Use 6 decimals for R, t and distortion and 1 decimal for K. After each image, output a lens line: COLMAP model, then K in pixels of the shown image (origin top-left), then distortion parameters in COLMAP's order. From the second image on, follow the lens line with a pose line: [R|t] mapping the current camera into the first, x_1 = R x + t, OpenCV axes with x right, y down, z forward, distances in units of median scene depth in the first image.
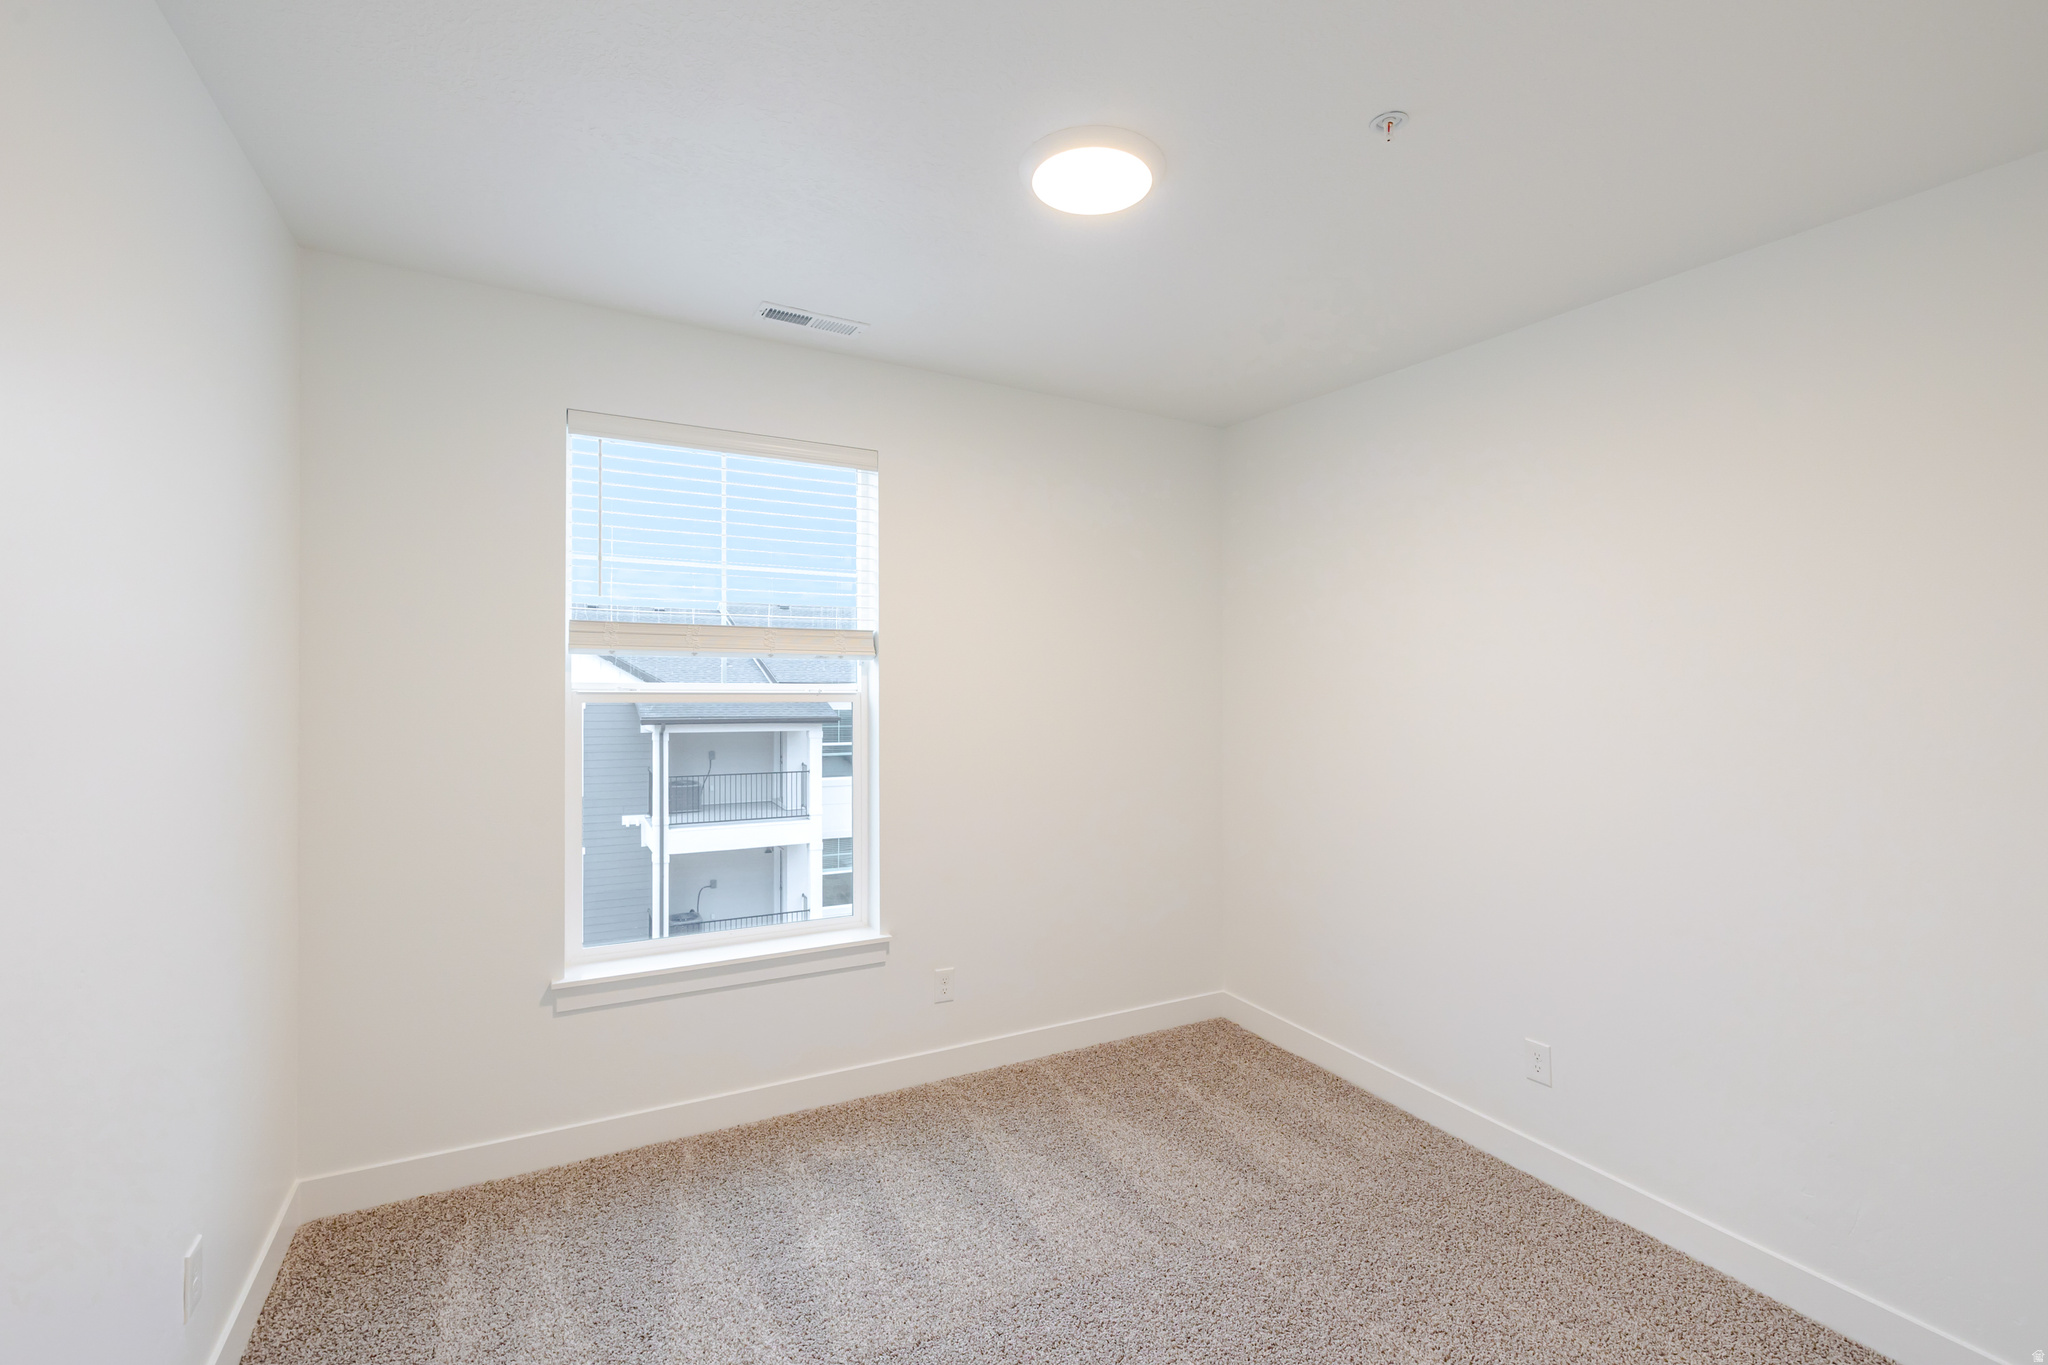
lens RADIAL K [[875.1, 0, 1024.0], [0, 875.1, 682.5], [0, 0, 1]] dist [-0.000839, -0.000019]
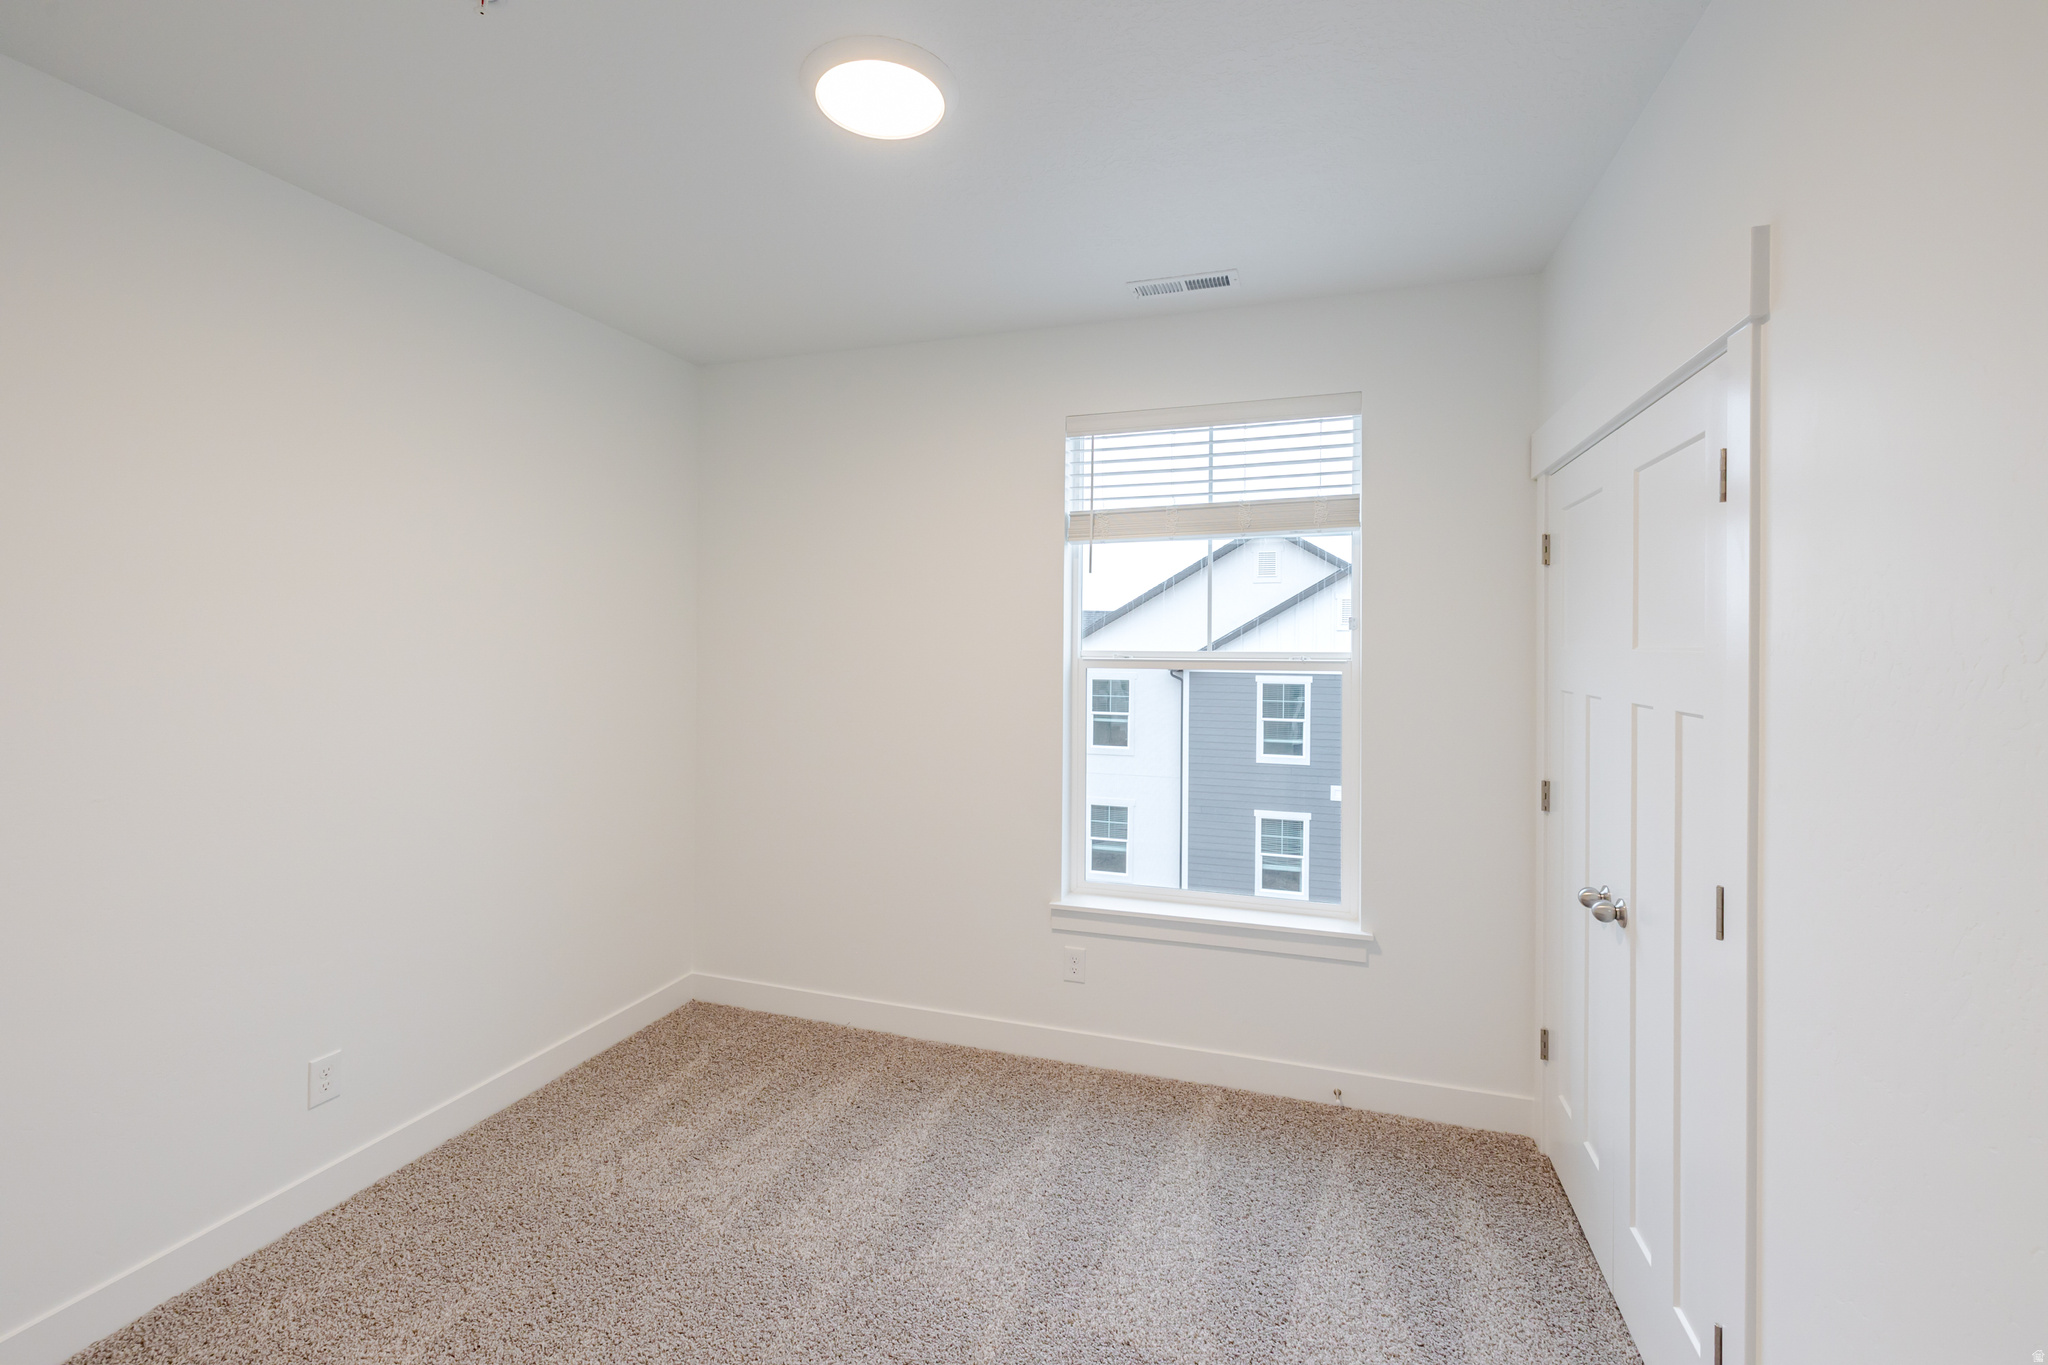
lens RADIAL K [[870.5, 0, 1023.1], [0, 870.5, 658.3], [0, 0, 1]] dist [-0.000623, 0.000003]
pose [[0.678908, 0.000291, -0.734223, 0.306793], [0.005257, 0.999972, 0.005257, 0.002002], [0.734204, -0.007429, 0.678888, 0.166875]]
